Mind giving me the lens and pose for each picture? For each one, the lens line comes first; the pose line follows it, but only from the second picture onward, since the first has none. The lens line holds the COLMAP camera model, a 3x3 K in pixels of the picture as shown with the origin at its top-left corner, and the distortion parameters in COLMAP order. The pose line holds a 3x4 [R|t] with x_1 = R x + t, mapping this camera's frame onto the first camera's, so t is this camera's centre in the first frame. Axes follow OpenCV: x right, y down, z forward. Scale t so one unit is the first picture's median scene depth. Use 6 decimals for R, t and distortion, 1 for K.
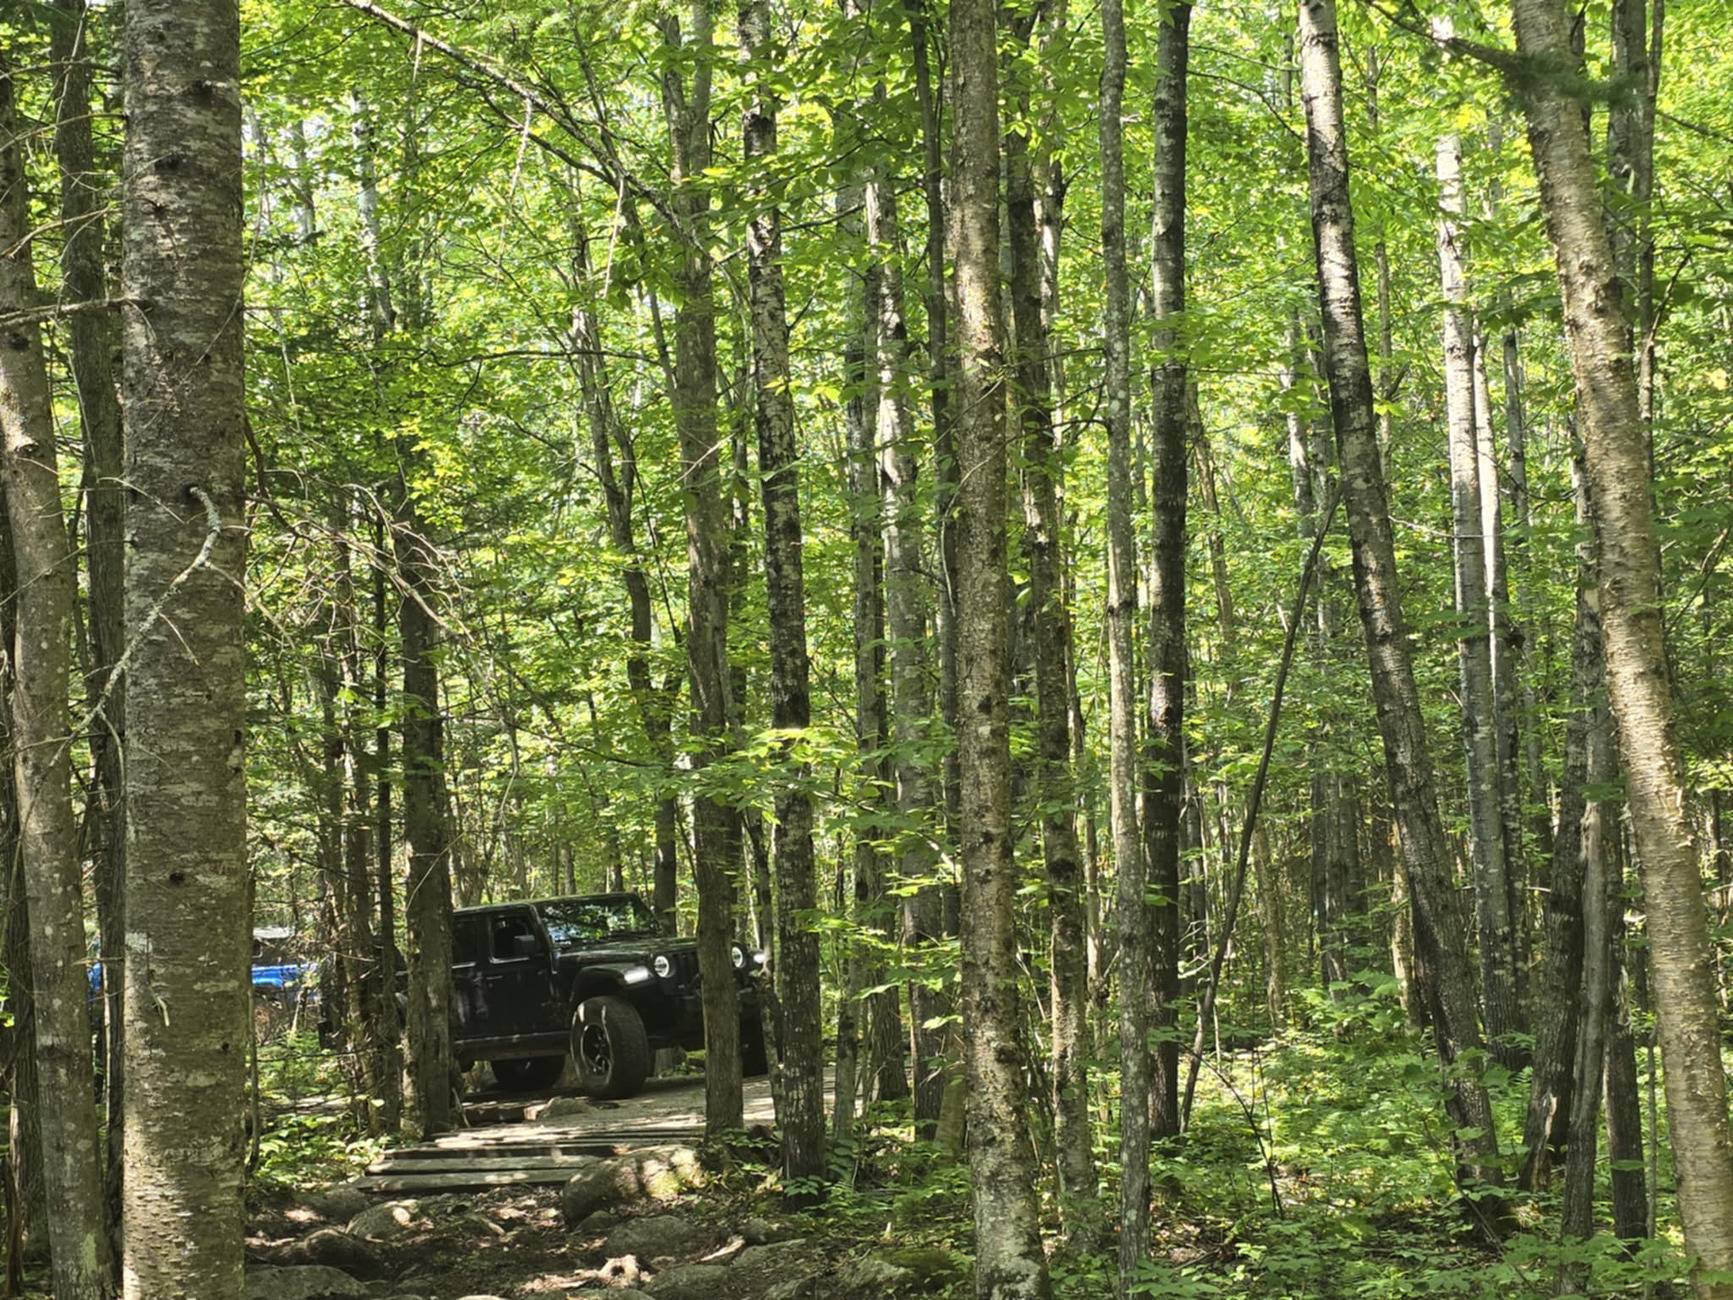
lens RADIAL K [[2800.9, 0, 866.5], [0, 2800.9, 650.0], [0, 0, 1]] dist [0.114640, -0.065846]
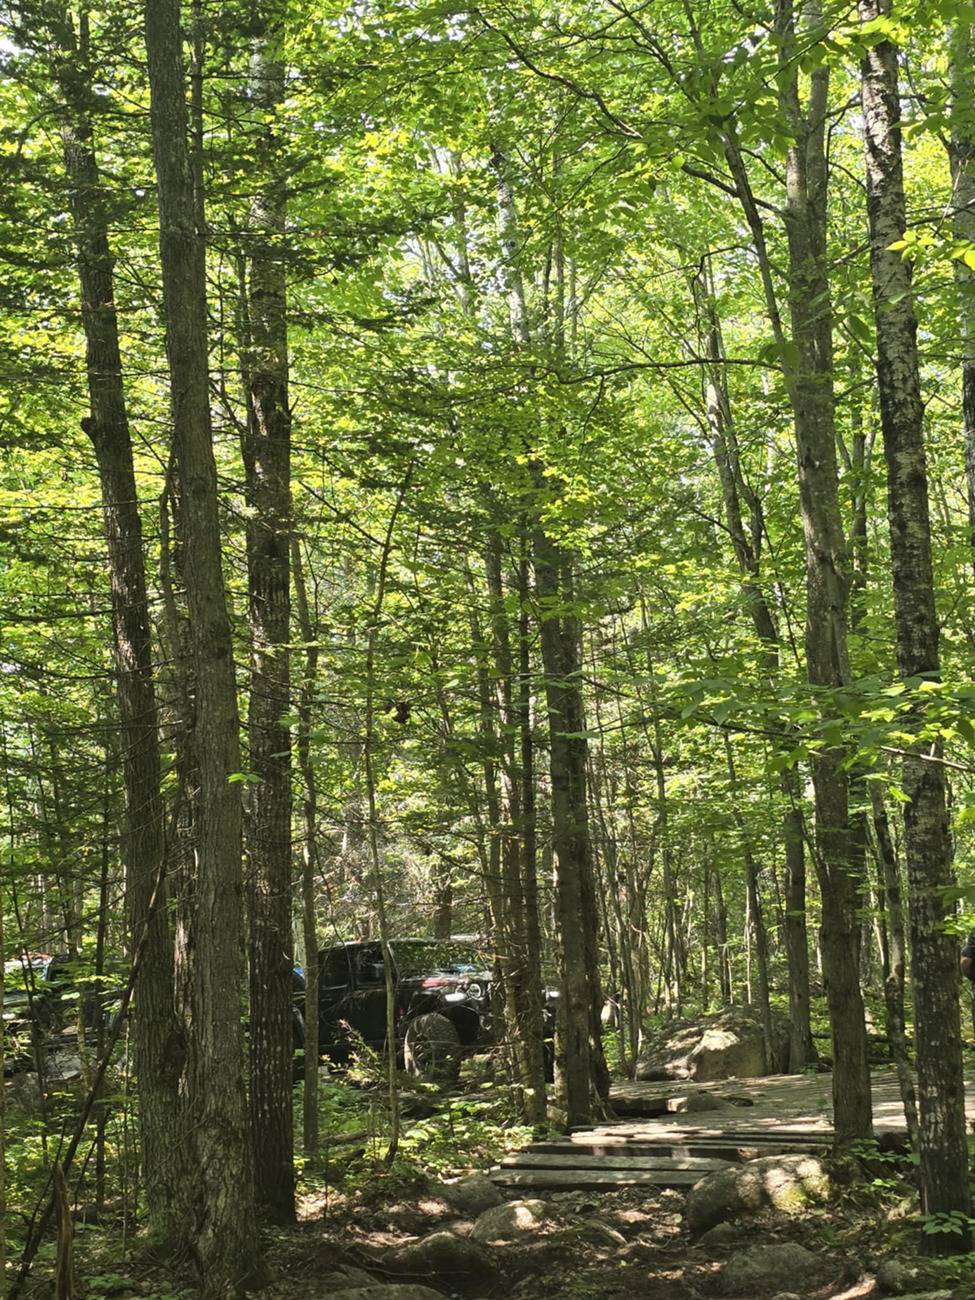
lens RADIAL K [[2101.1, 0, 487.1], [0, 2101.1, 692.2], [0, 0, 1]] dist [0.114640, -0.065846]
pose [[0.975707, -0.014285, -0.218613, -0.010997], [0.009800, 0.999719, -0.021585, 0.028838], [0.218860, 0.018919, 0.975573, 0.242047]]
